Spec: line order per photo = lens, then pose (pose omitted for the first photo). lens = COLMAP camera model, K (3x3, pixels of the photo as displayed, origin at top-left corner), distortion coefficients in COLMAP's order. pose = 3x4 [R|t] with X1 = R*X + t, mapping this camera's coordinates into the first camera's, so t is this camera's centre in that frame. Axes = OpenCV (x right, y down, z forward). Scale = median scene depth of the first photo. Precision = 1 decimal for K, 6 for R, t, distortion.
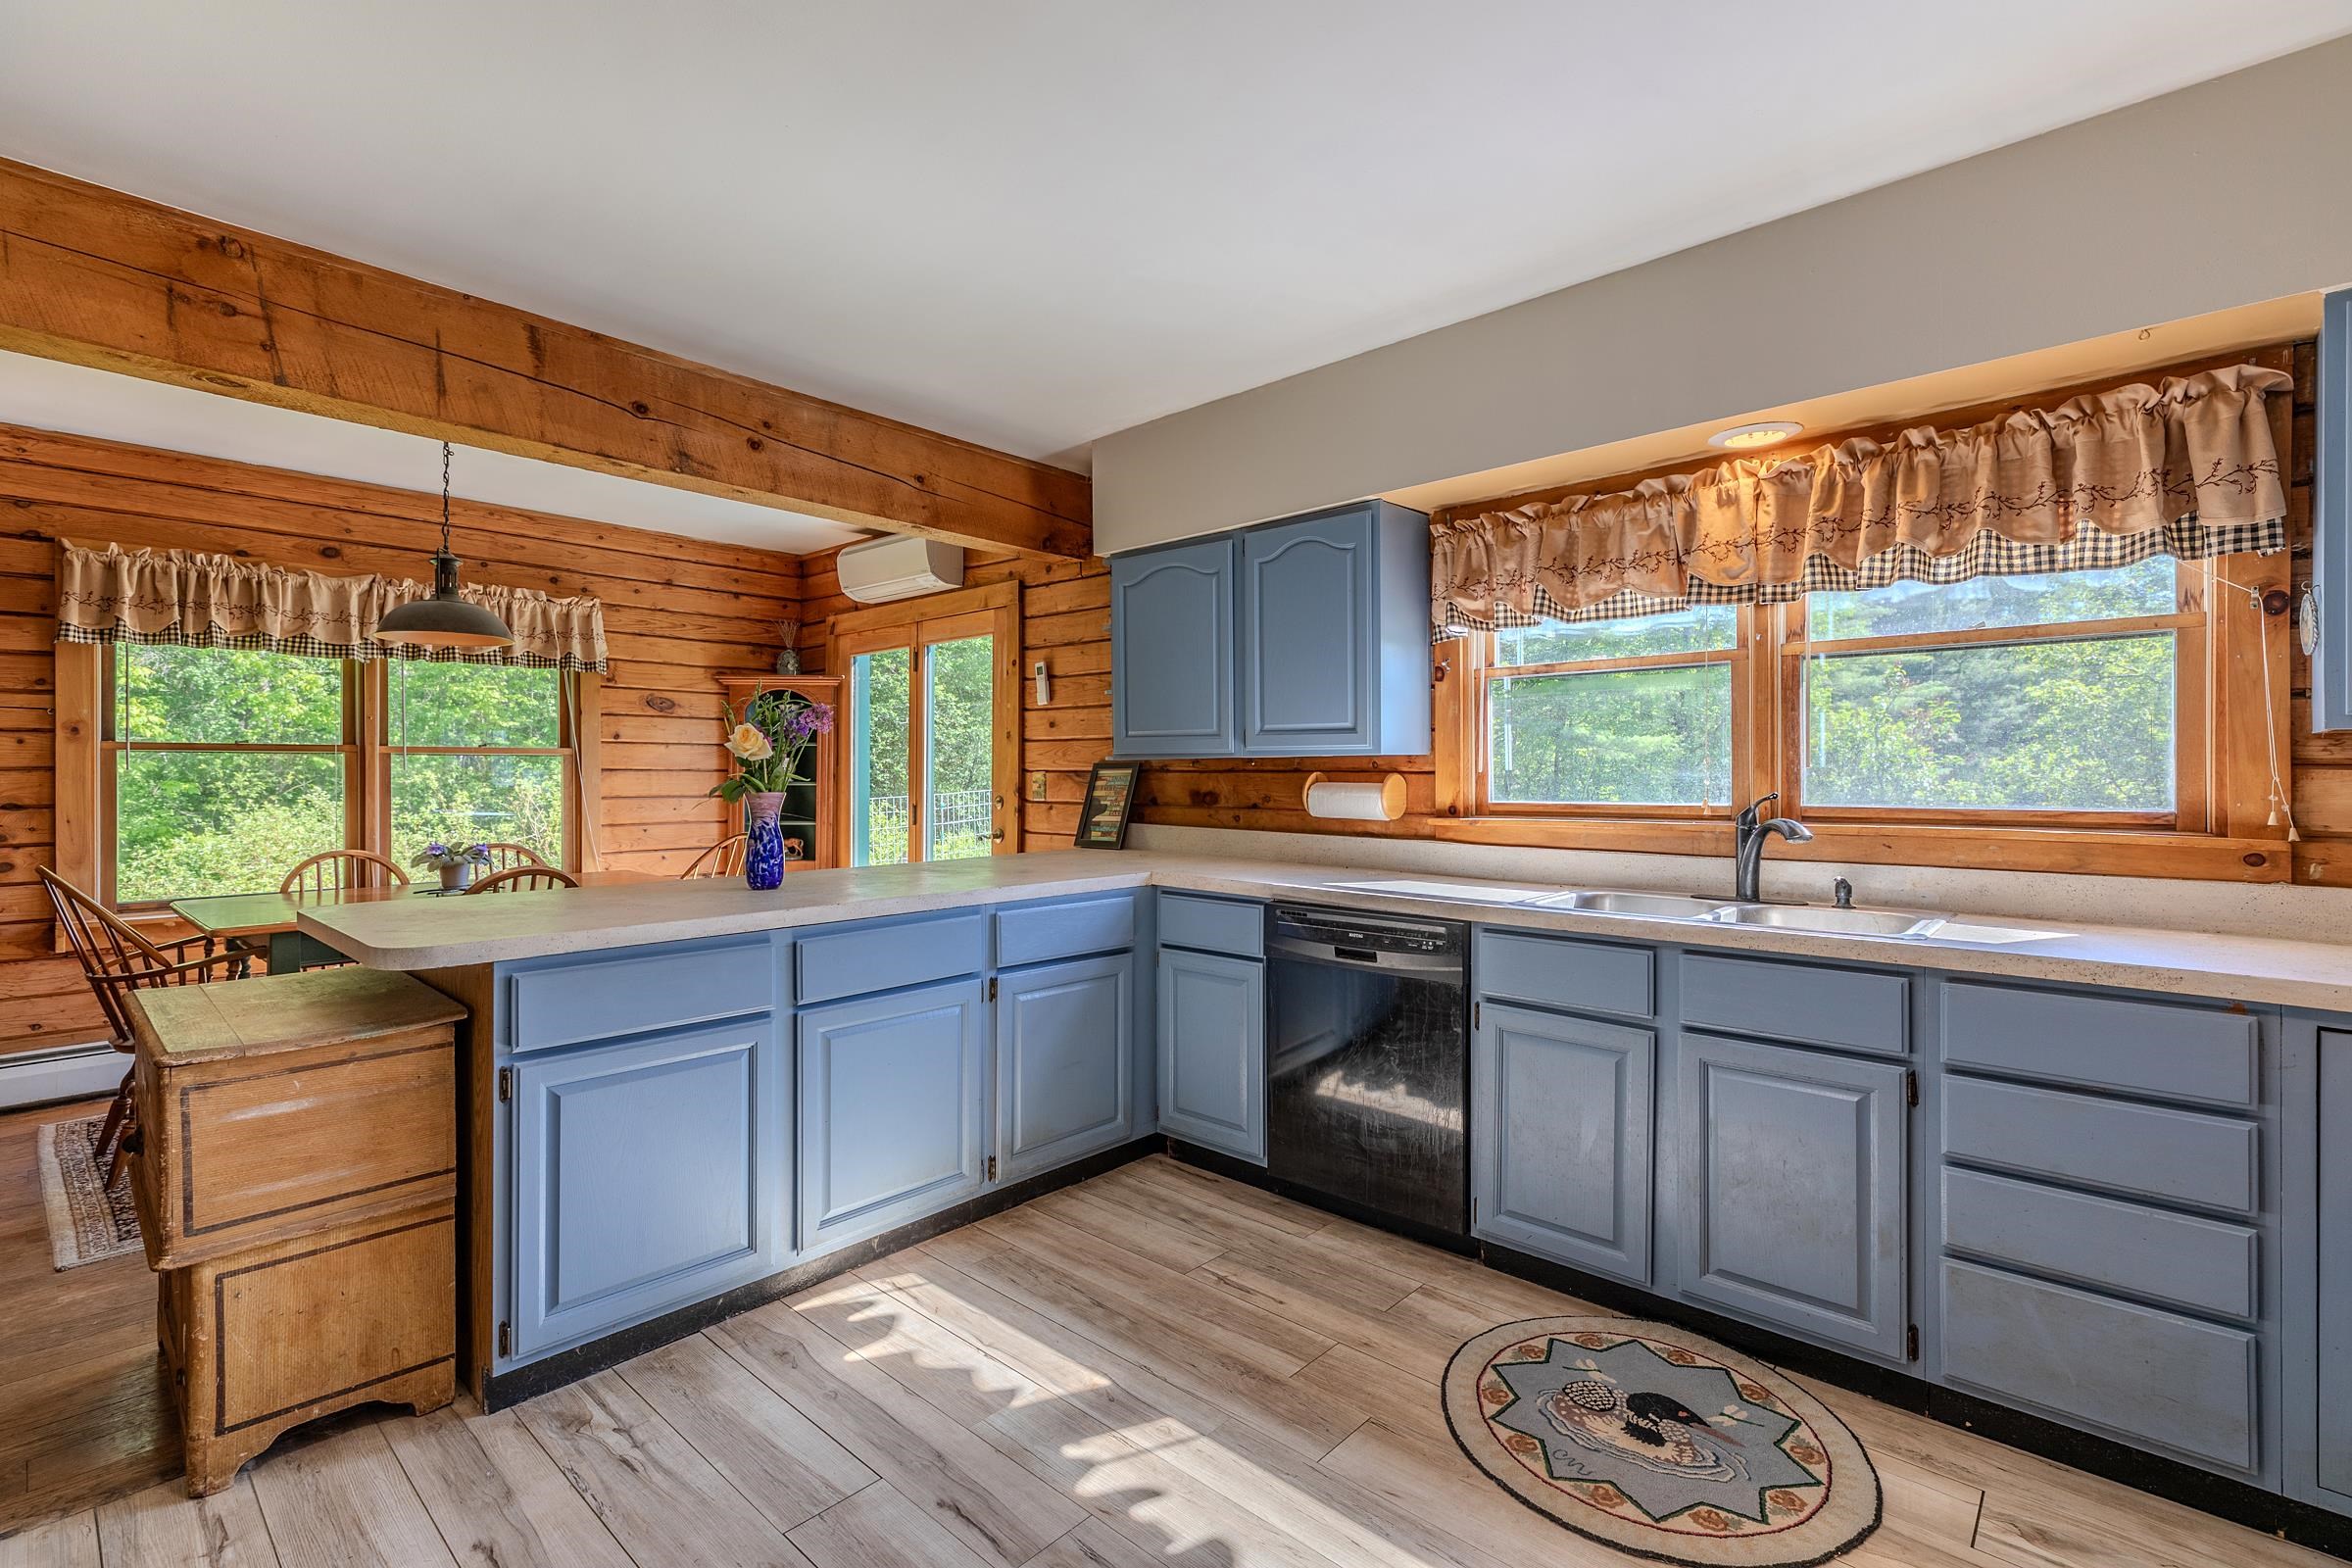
lens RADIAL K [[1068.8, 0, 1179.9], [0, 1068.8, 768.9], [0, 0, 1]] dist [0.006262, 0.001004]
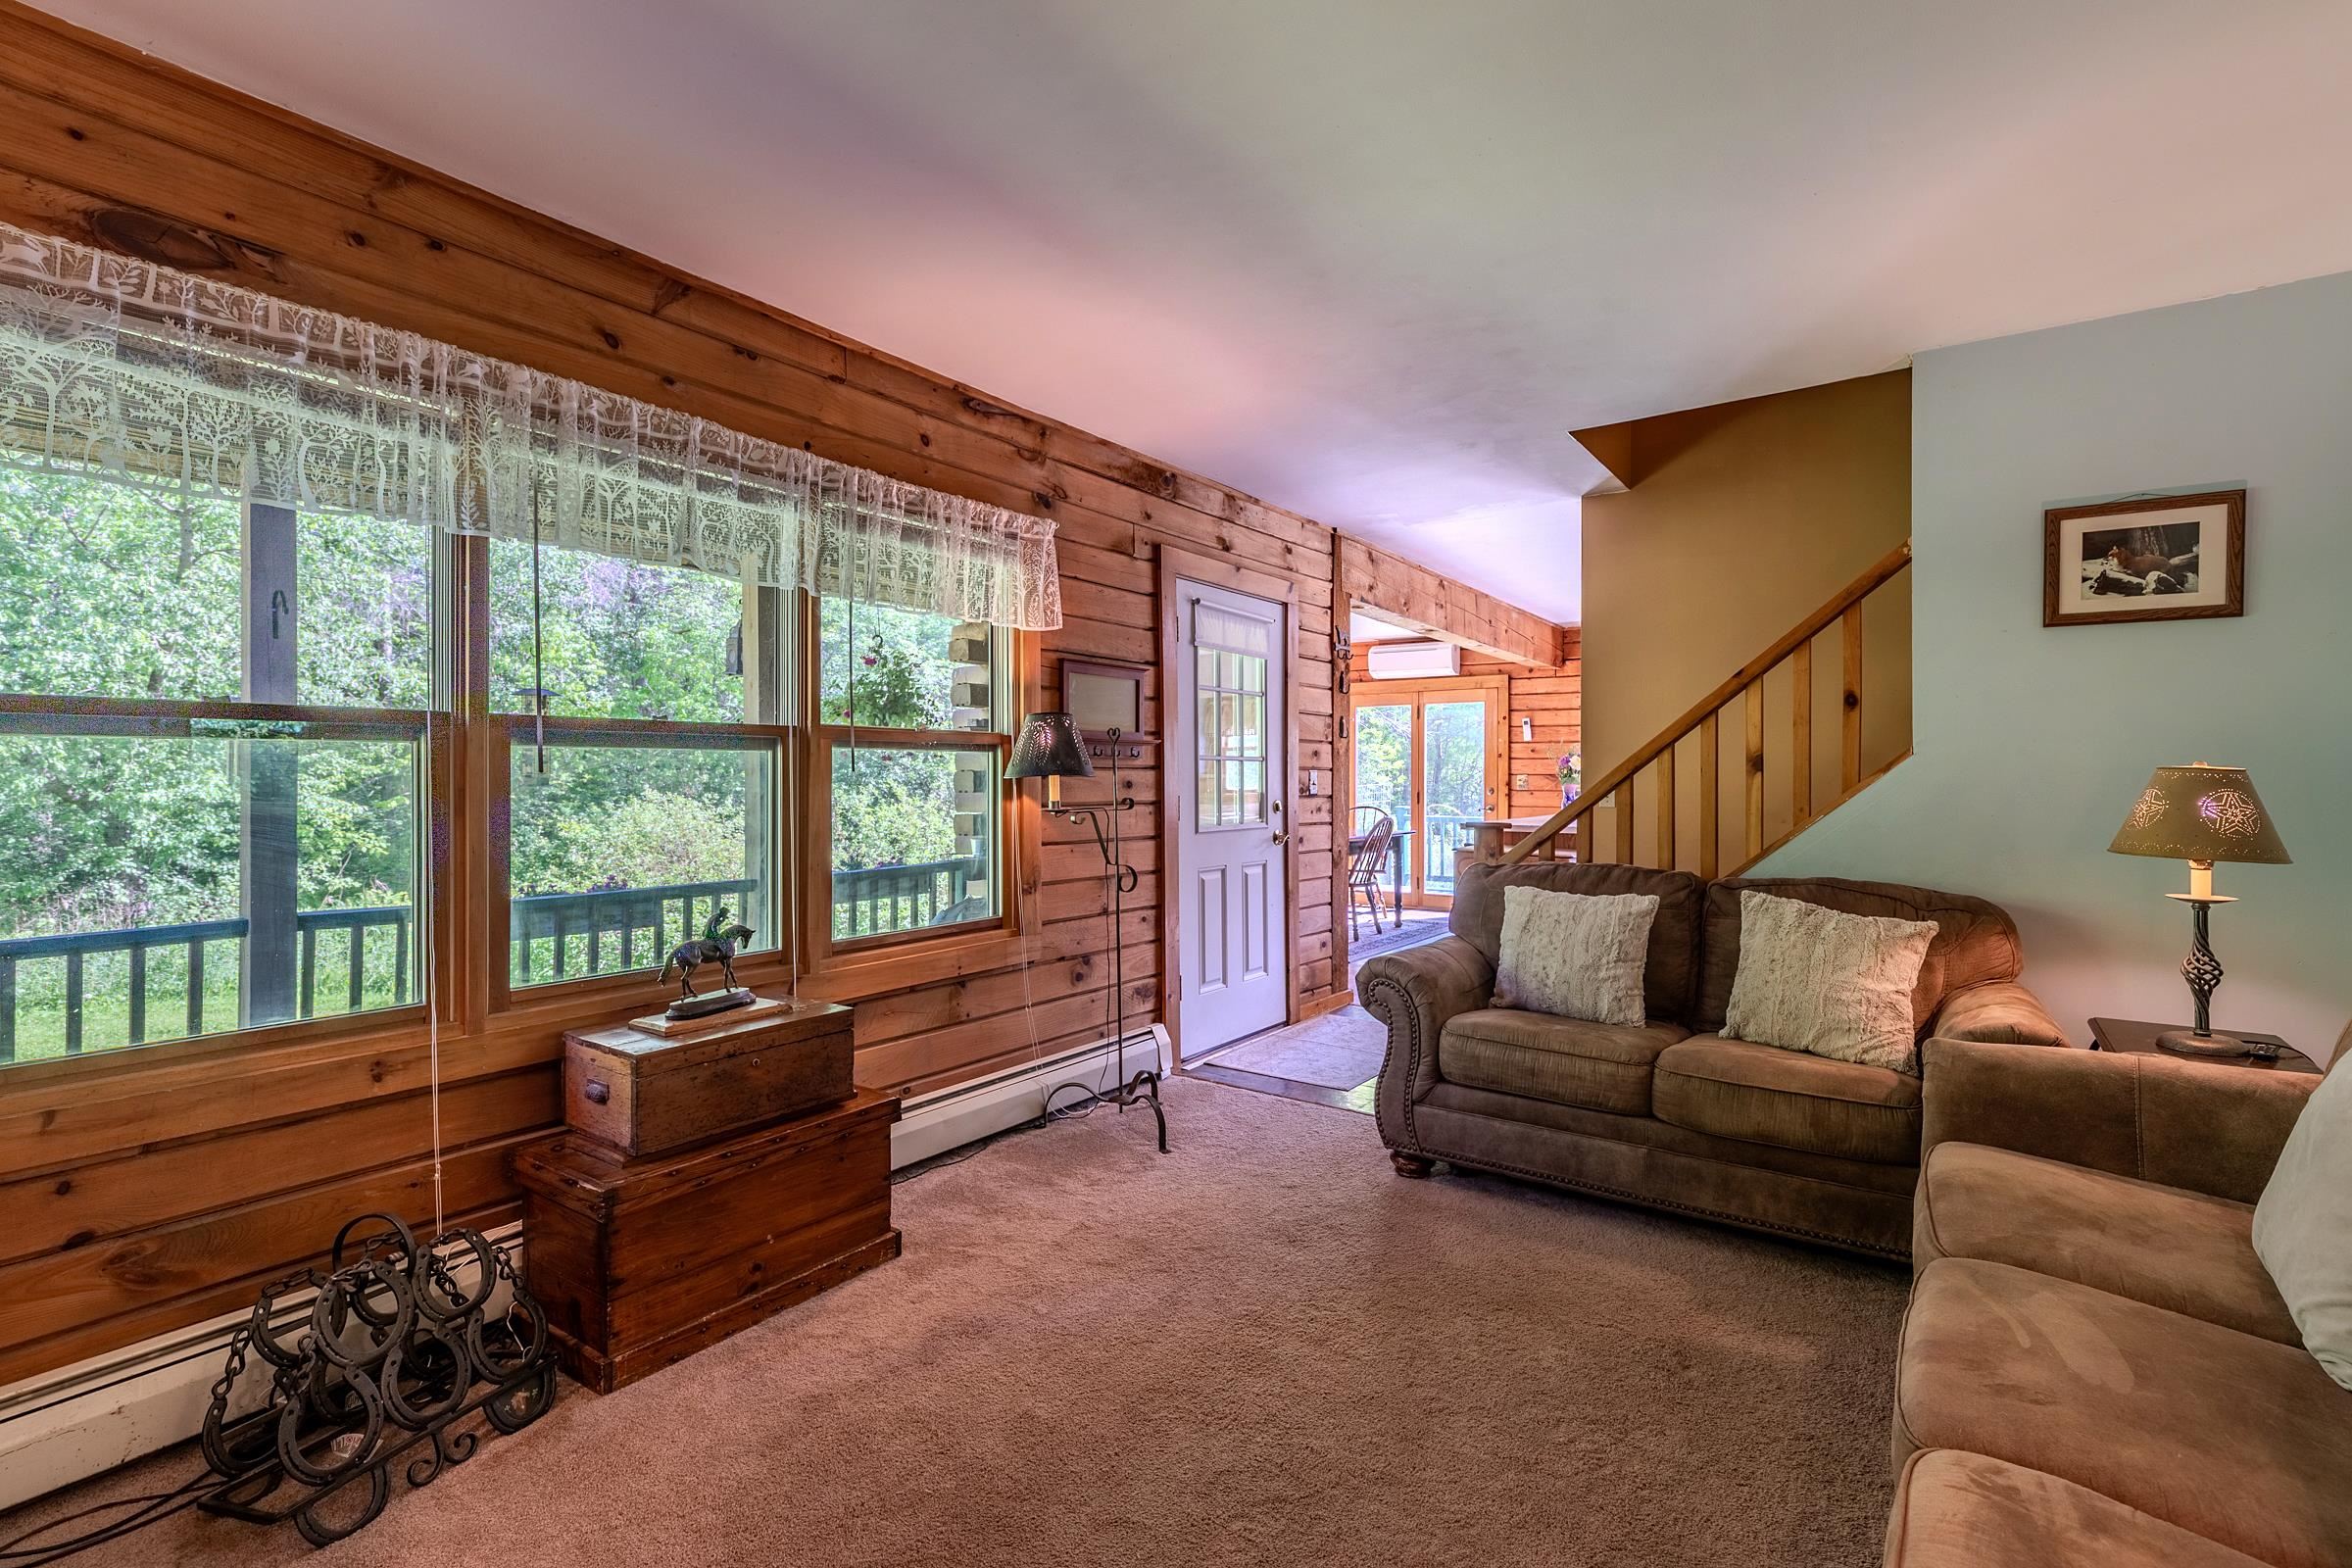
lens RADIAL K [[1068.8, 0, 1170.6], [0, 1068.8, 773.1], [0, 0, 1]] dist [0.006262, 0.001004]
pose [[0.991921, 0.002310, 0.126835, -1.180957], [-0.003135, 0.999975, 0.006308, -0.012494], [-0.126817, -0.006655, 0.991904, -0.984439]]
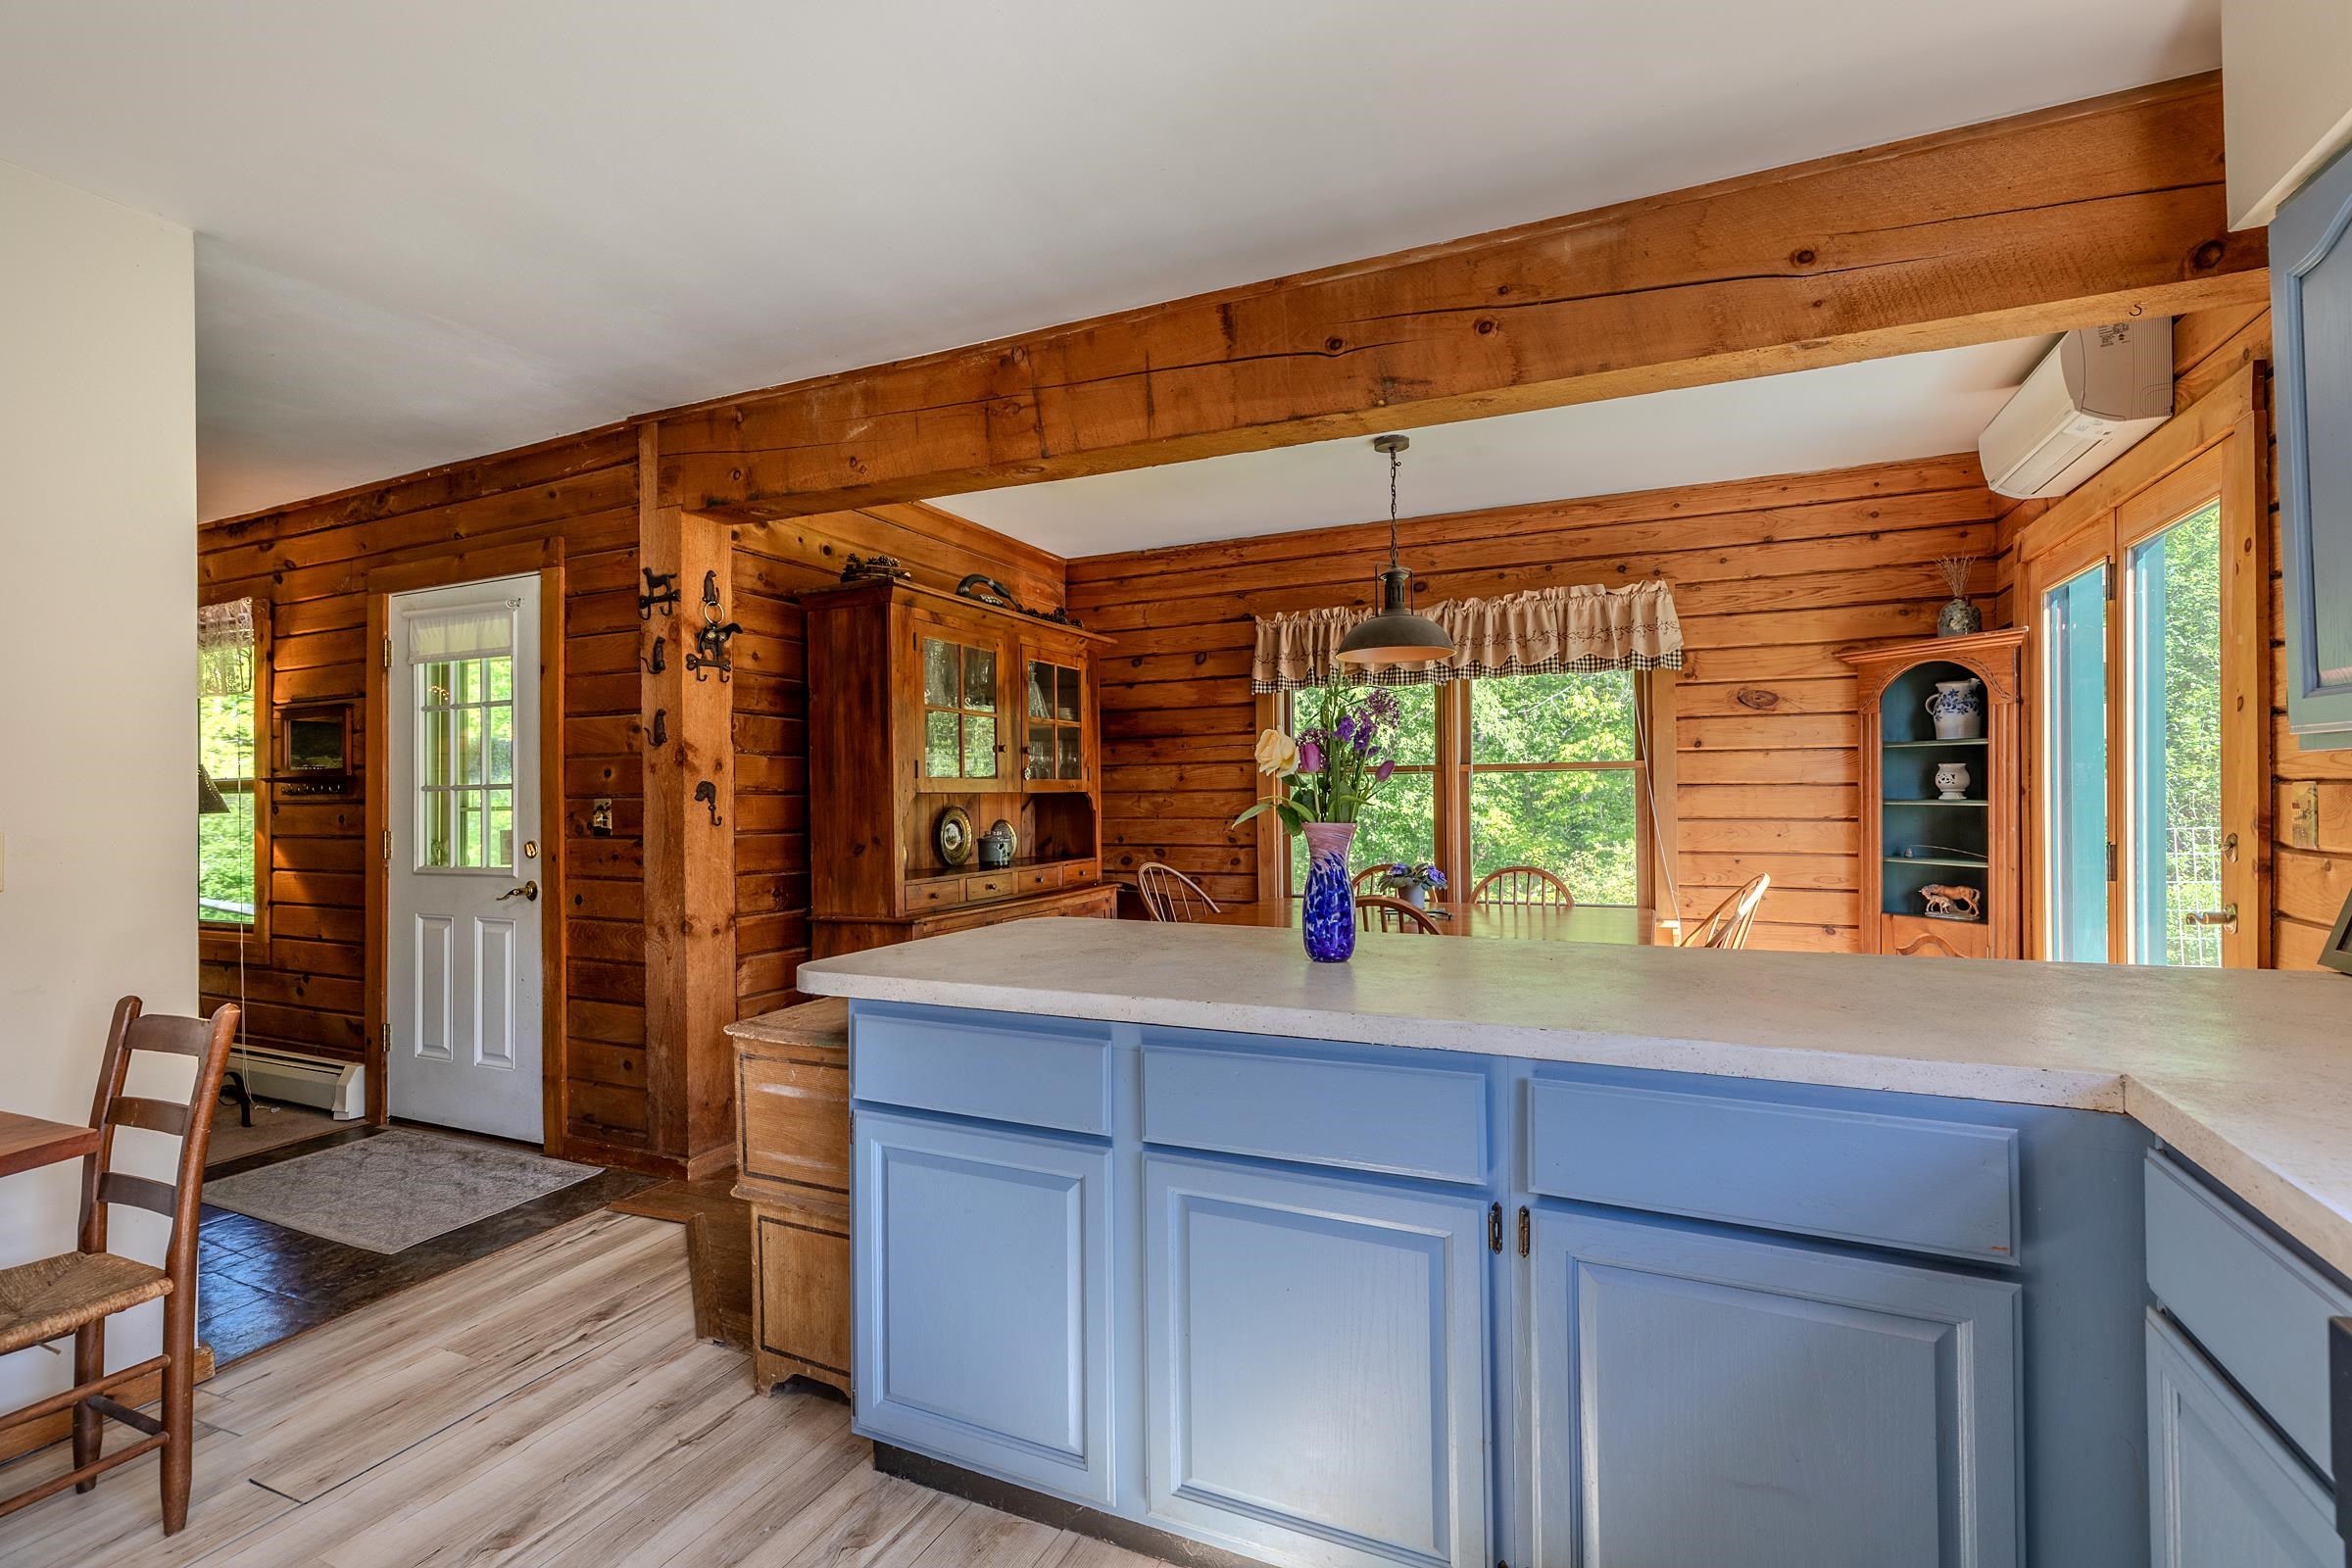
lens RADIAL K [[1068.8, 0, 1163.5], [0, 1068.8, 787.7], [0, 0, 1]] dist [0.006262, 0.001004]
pose [[0.295074, -0.007758, -0.955443, 0.178689], [0.014642, 0.999886, -0.003597, 0.000036], [0.955362, -0.012929, 0.295154, 0.492587]]
